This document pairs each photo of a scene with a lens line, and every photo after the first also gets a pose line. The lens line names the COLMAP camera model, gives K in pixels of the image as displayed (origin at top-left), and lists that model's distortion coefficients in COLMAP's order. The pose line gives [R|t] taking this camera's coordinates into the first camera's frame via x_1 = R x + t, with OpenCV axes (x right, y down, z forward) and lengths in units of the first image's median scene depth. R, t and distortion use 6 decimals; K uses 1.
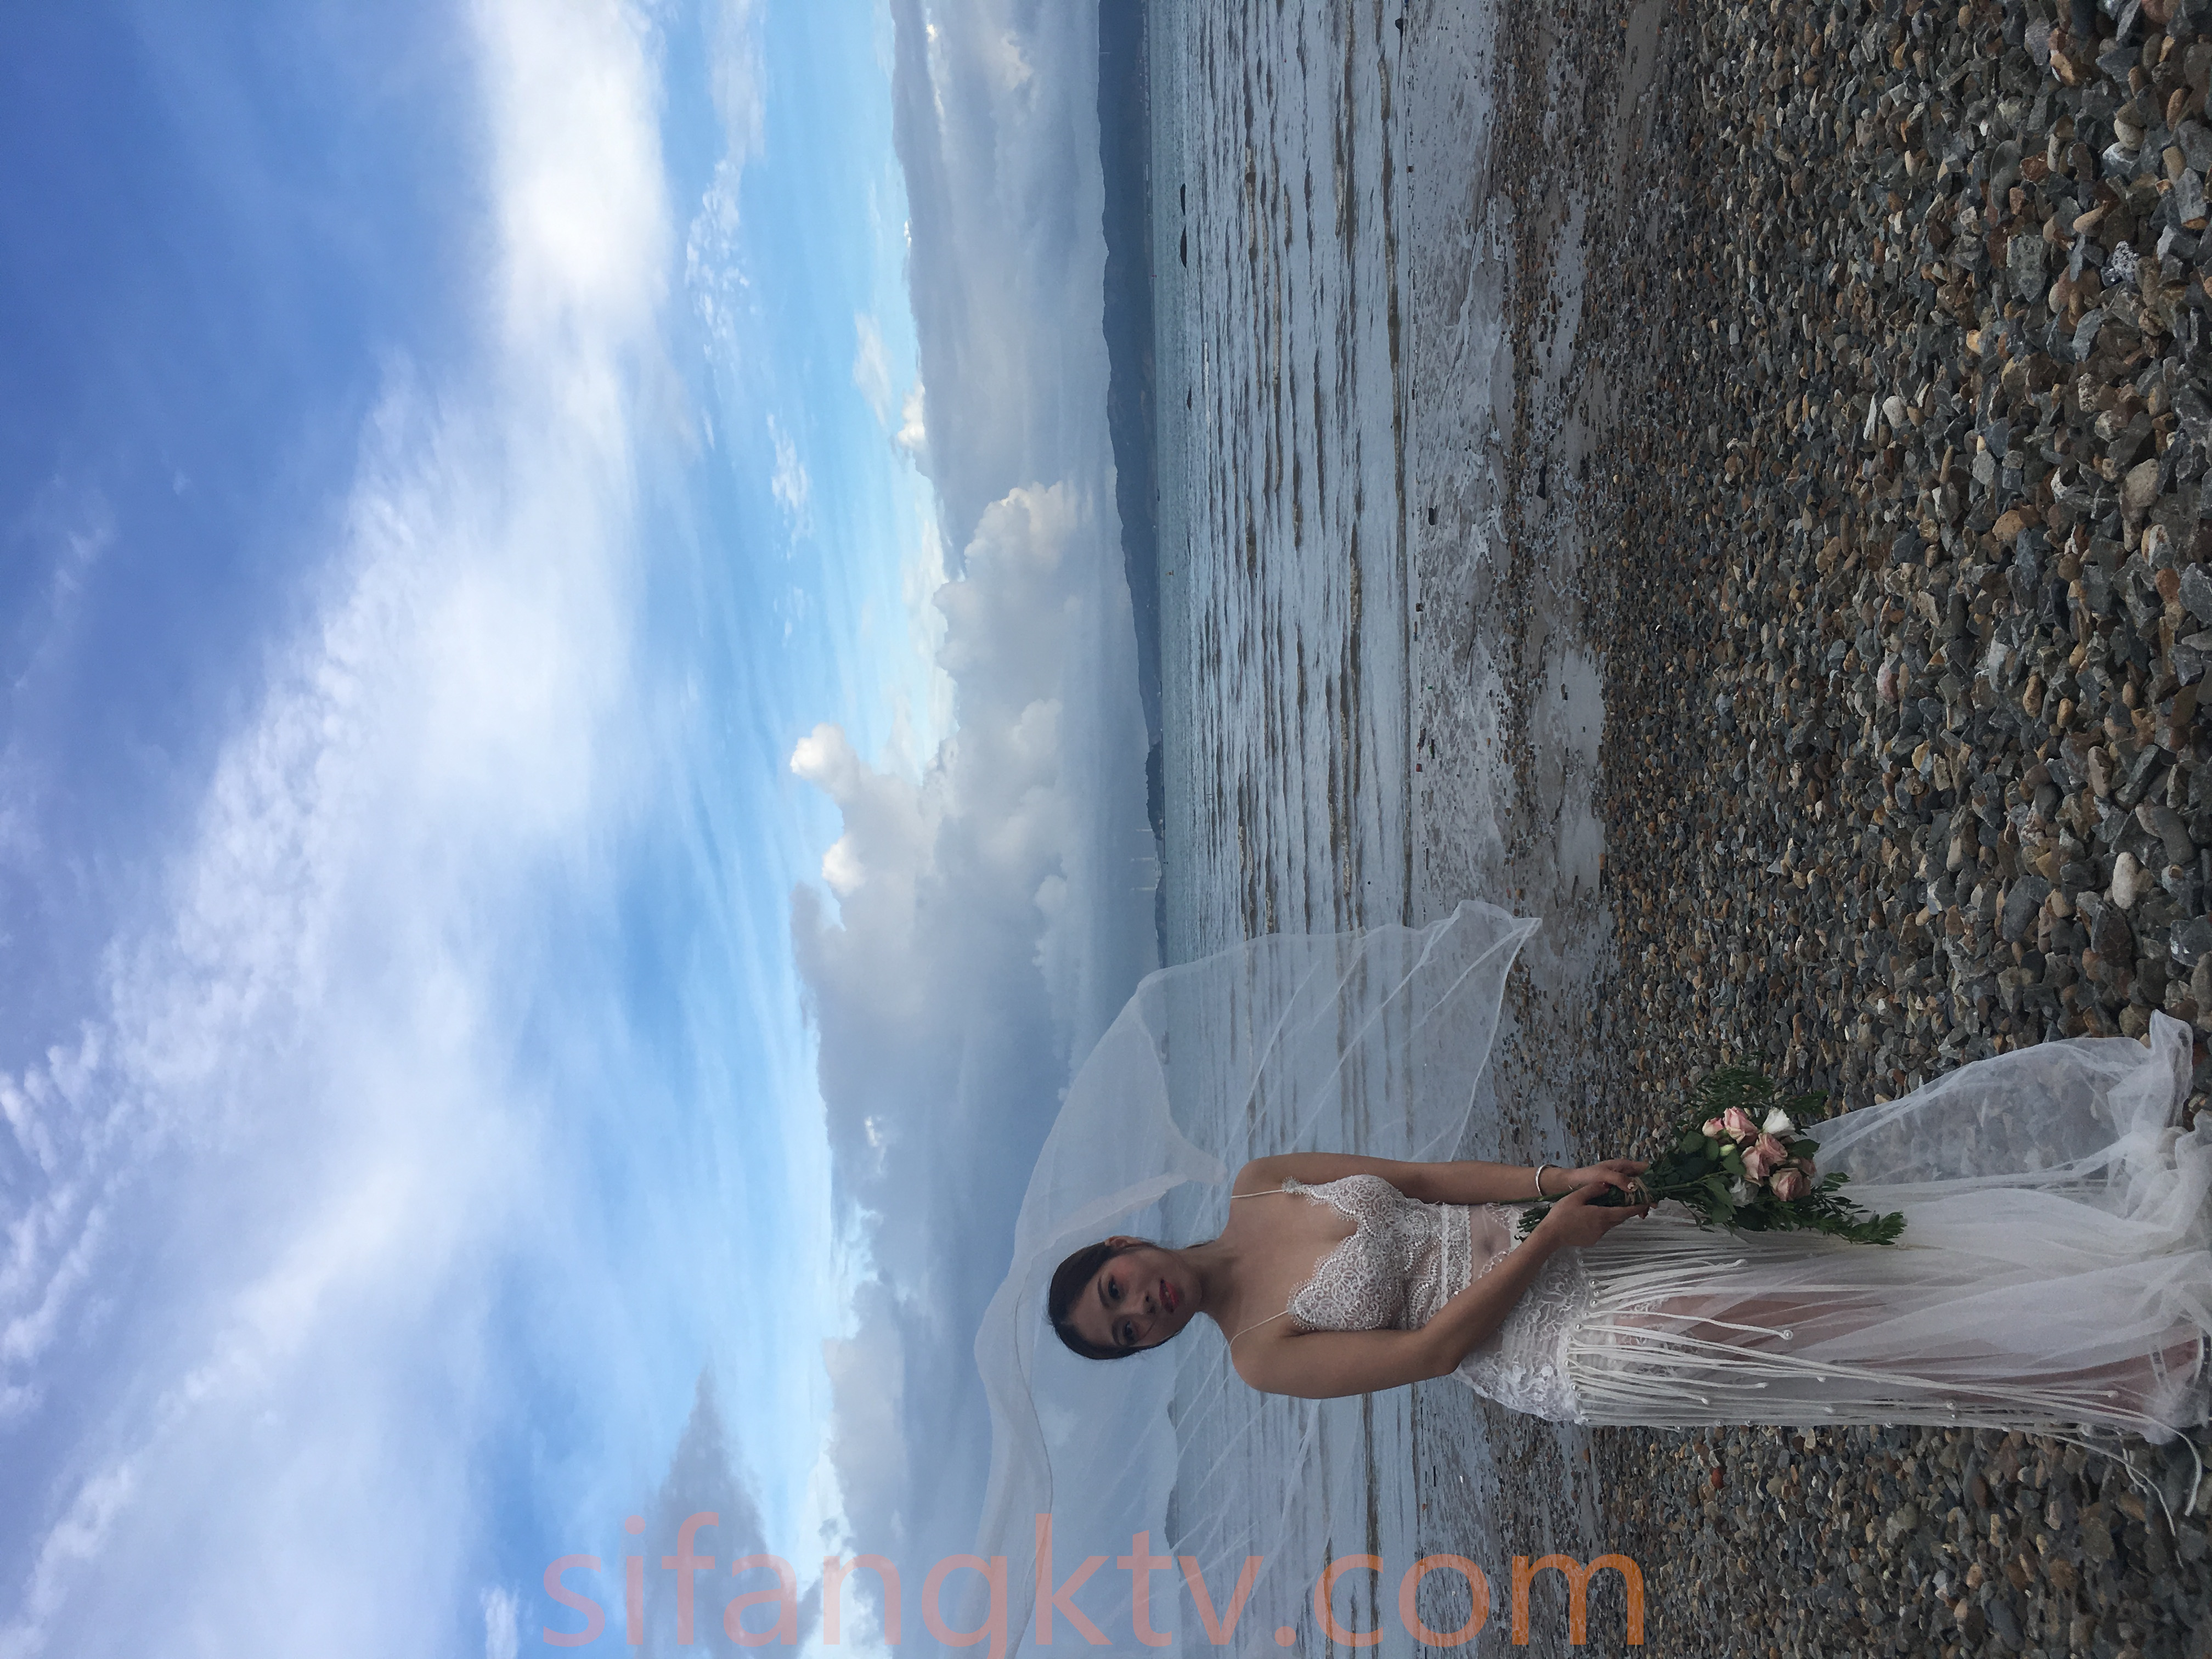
lens RADIAL K [[1884.6, 0, 1105.4], [0, 1884.6, 829.4], [0, 0, 1]] dist [0.079411, -0.121940]
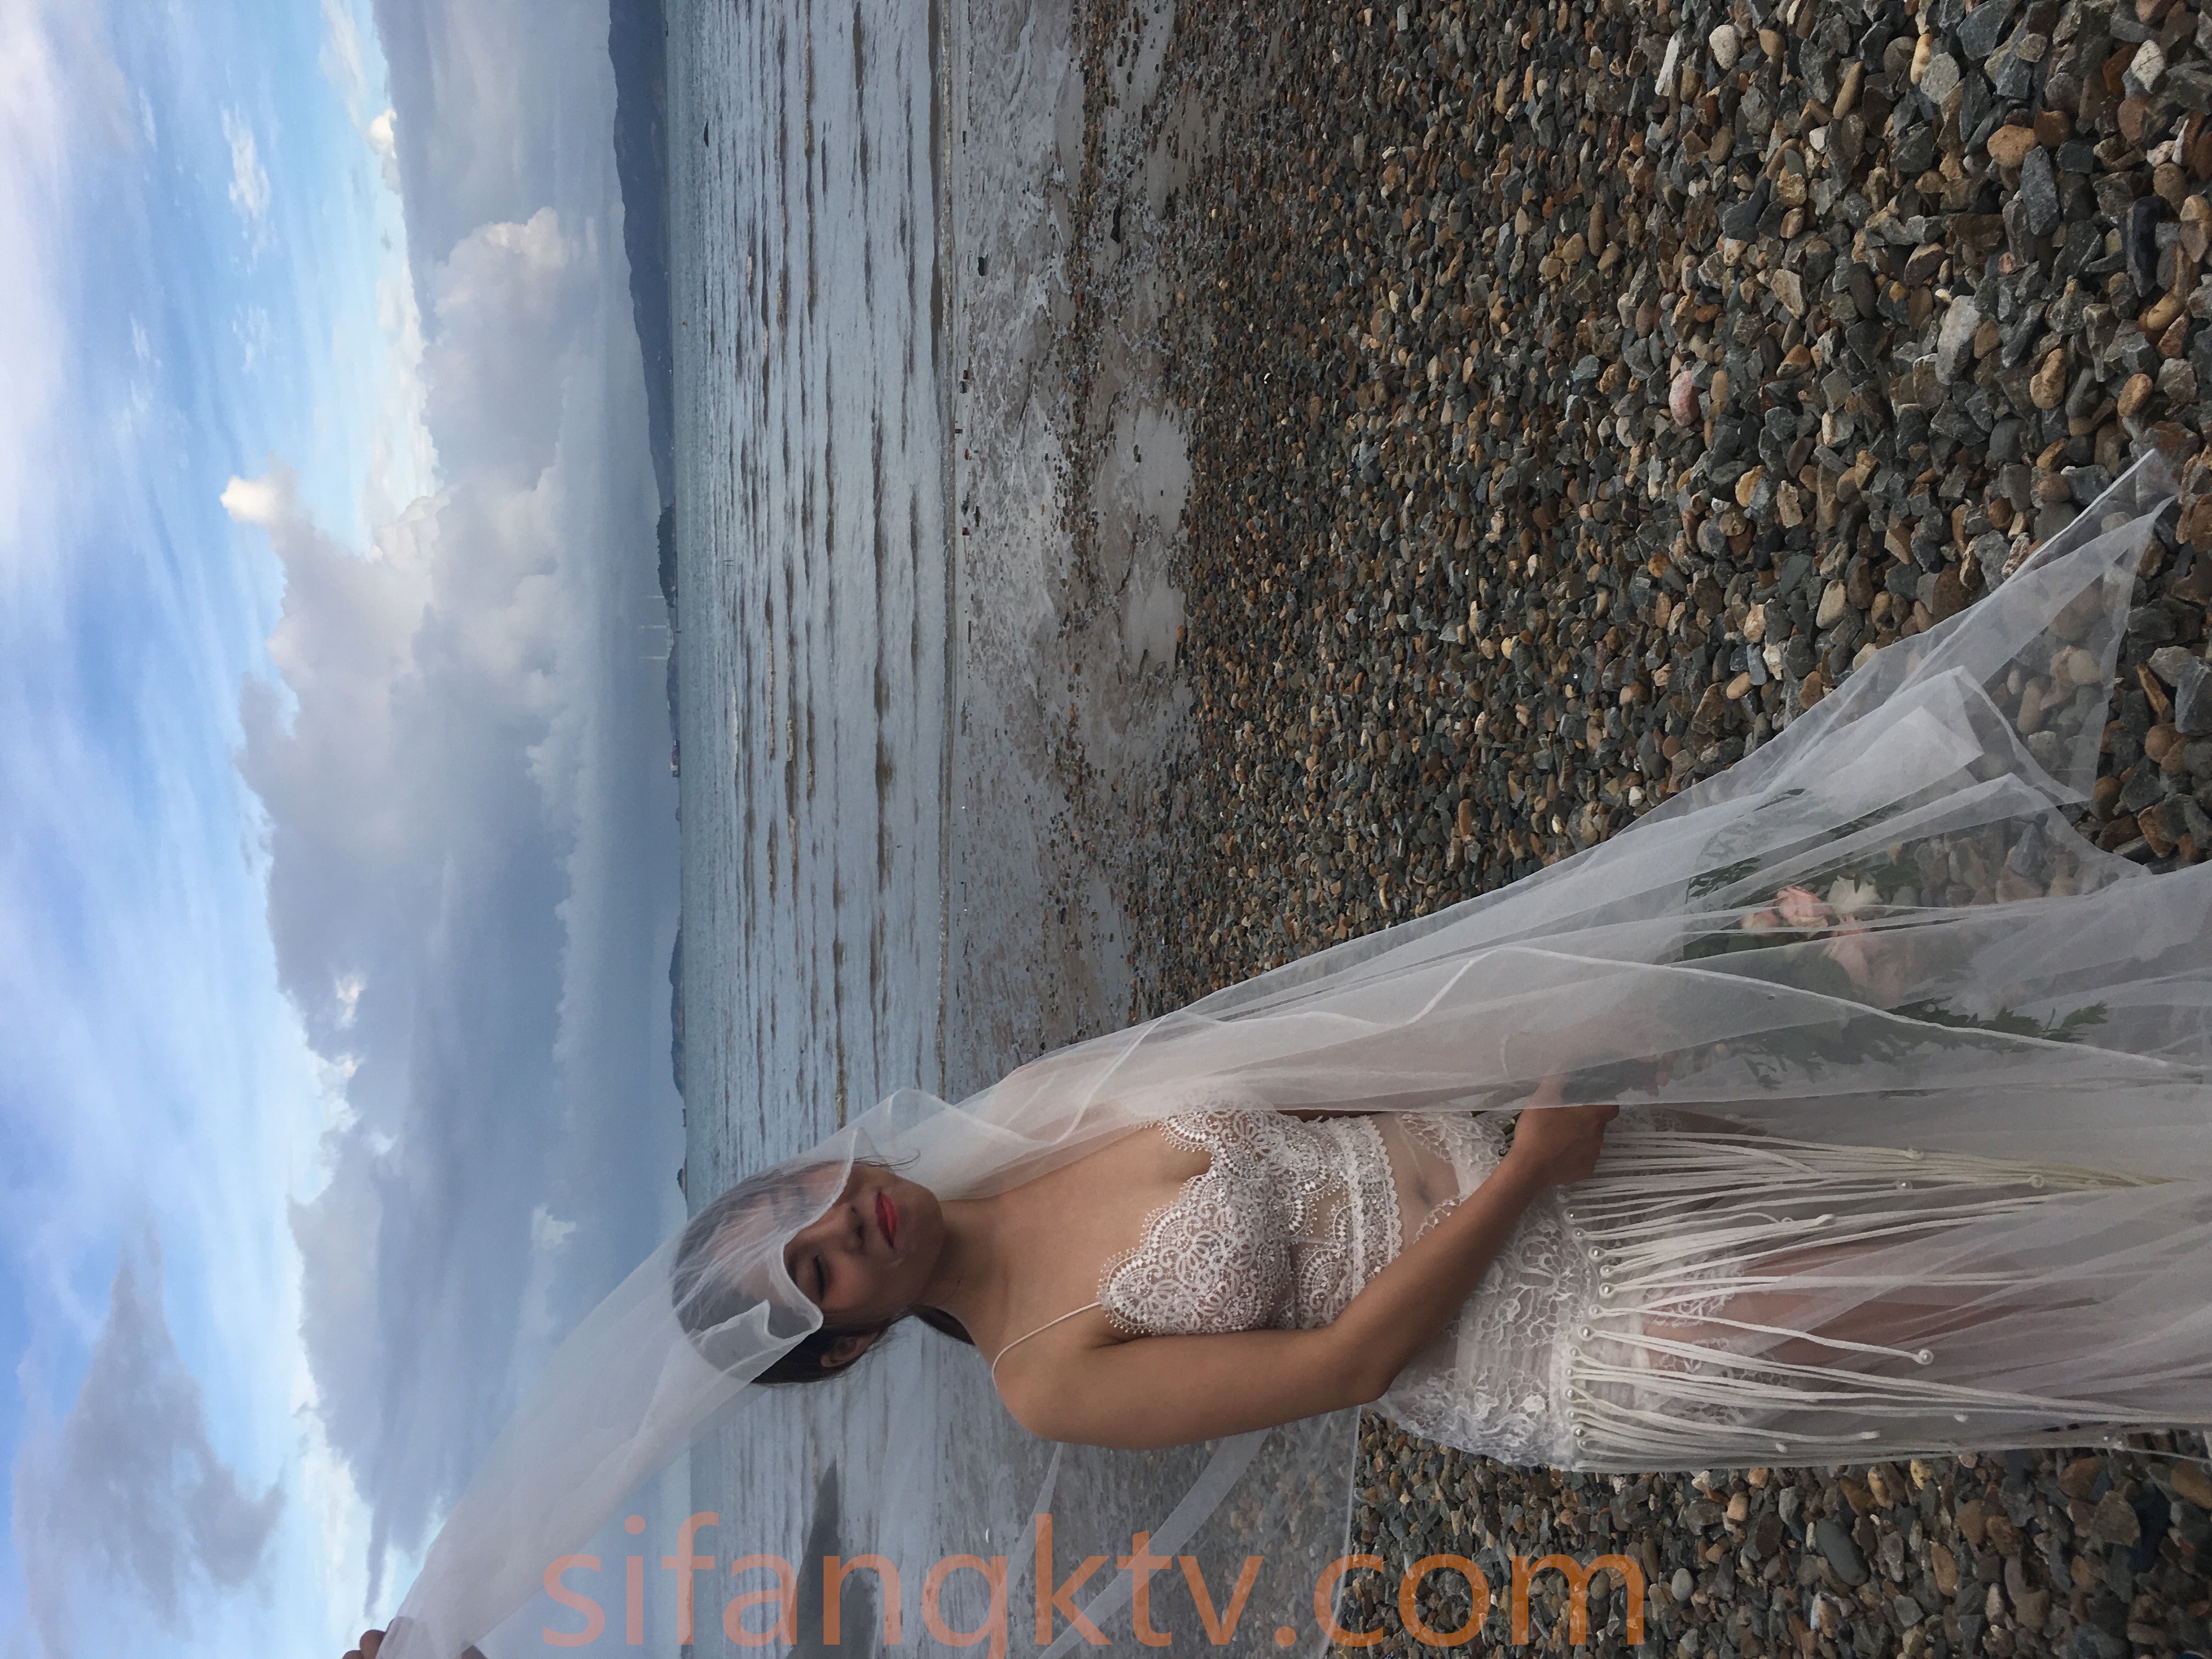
lens RADIAL K [[1870.5, 0, 1134.5], [0, 1870.5, 812.8], [0, 0, 1]] dist [0.080525, -0.130849]
pose [[0.963256, 0.001502, 0.268580, -0.017885], [-0.031005, 0.993921, 0.105639, 0.012200], [-0.266789, -0.110085, 0.957447, 0.162982]]
